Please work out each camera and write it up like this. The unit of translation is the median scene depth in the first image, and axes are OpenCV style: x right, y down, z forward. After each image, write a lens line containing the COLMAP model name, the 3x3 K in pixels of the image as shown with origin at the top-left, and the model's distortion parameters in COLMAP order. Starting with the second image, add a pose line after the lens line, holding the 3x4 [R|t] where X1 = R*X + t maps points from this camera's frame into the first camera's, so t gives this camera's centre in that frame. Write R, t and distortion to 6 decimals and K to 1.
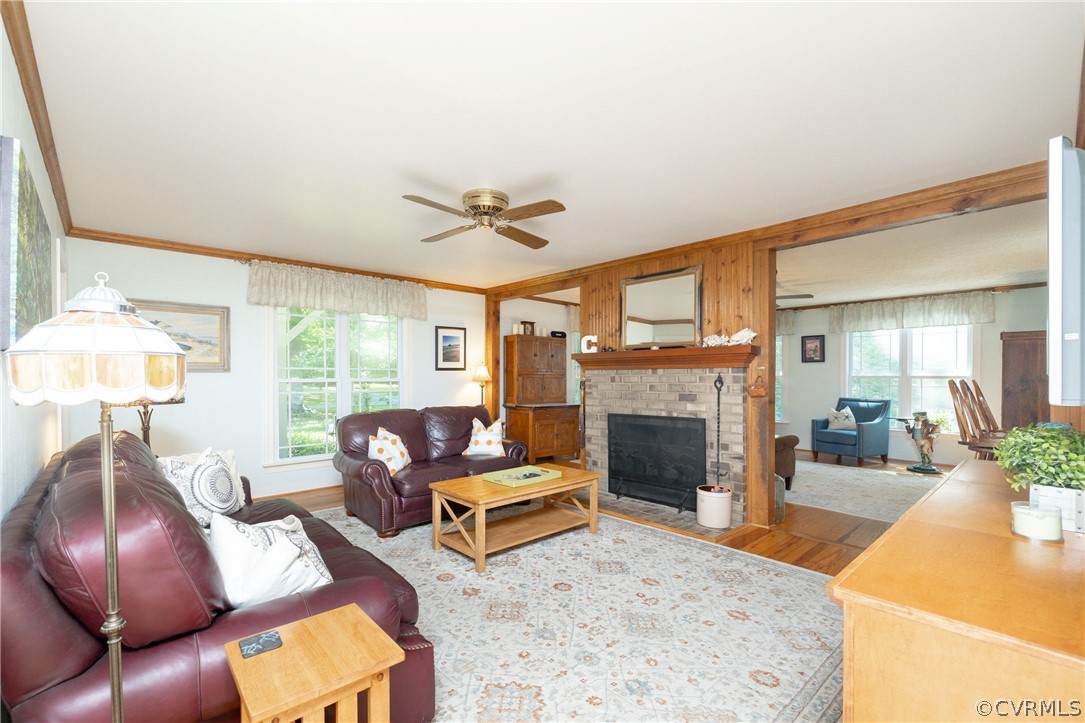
lens RADIAL K [[467.2, 0, 531.1], [0, 467.2, 376.6], [0, 0, 1]] dist [-0.009576, -0.000151]
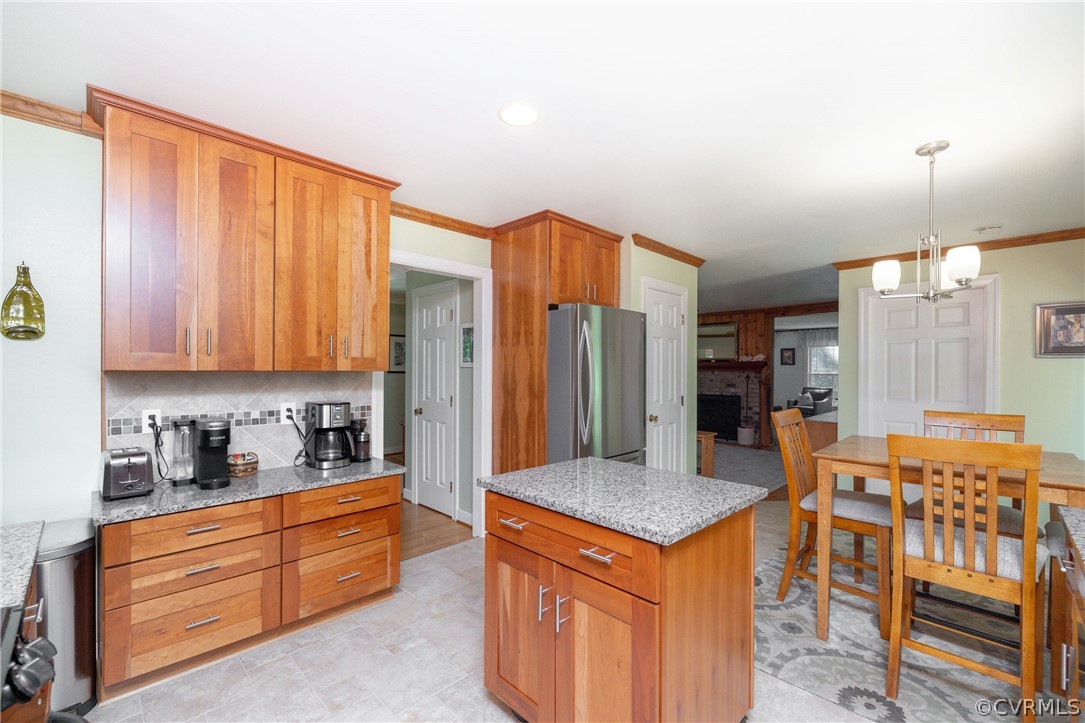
lens RADIAL K [[456.4, 0, 546.8], [0, 456.4, 369.6], [0, 0, 1]] dist [0.001606, 0.000083]
pose [[0.997716, 0.002616, 0.067505, -0.534715], [-0.002685, 0.999996, 0.000941, -0.021947], [-0.067502, -0.001120, 0.997718, -0.834010]]
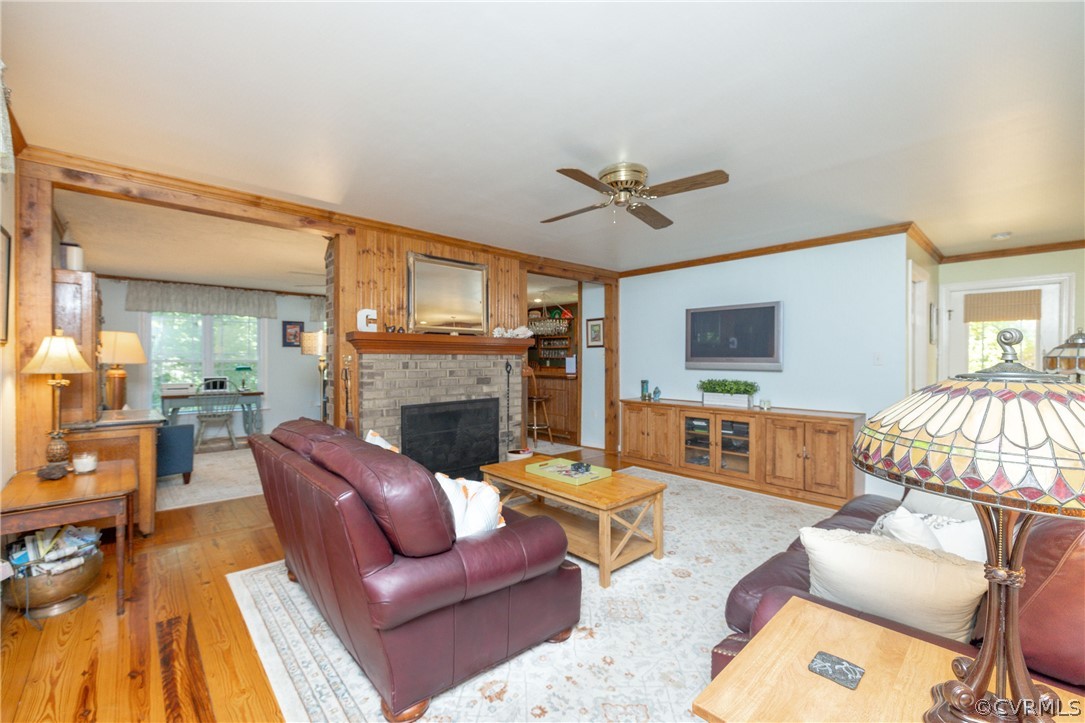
lens RADIAL K [[464.1, 0, 515.6], [0, 464.1, 363.1], [0, 0, 1]] dist [0.000351, -0.000013]
pose [[0.008651, -0.005283, 0.999949, -0.681524], [-0.003128, 0.999981, 0.005310, -0.003326], [-0.999958, -0.003173, 0.008635, 0.798293]]
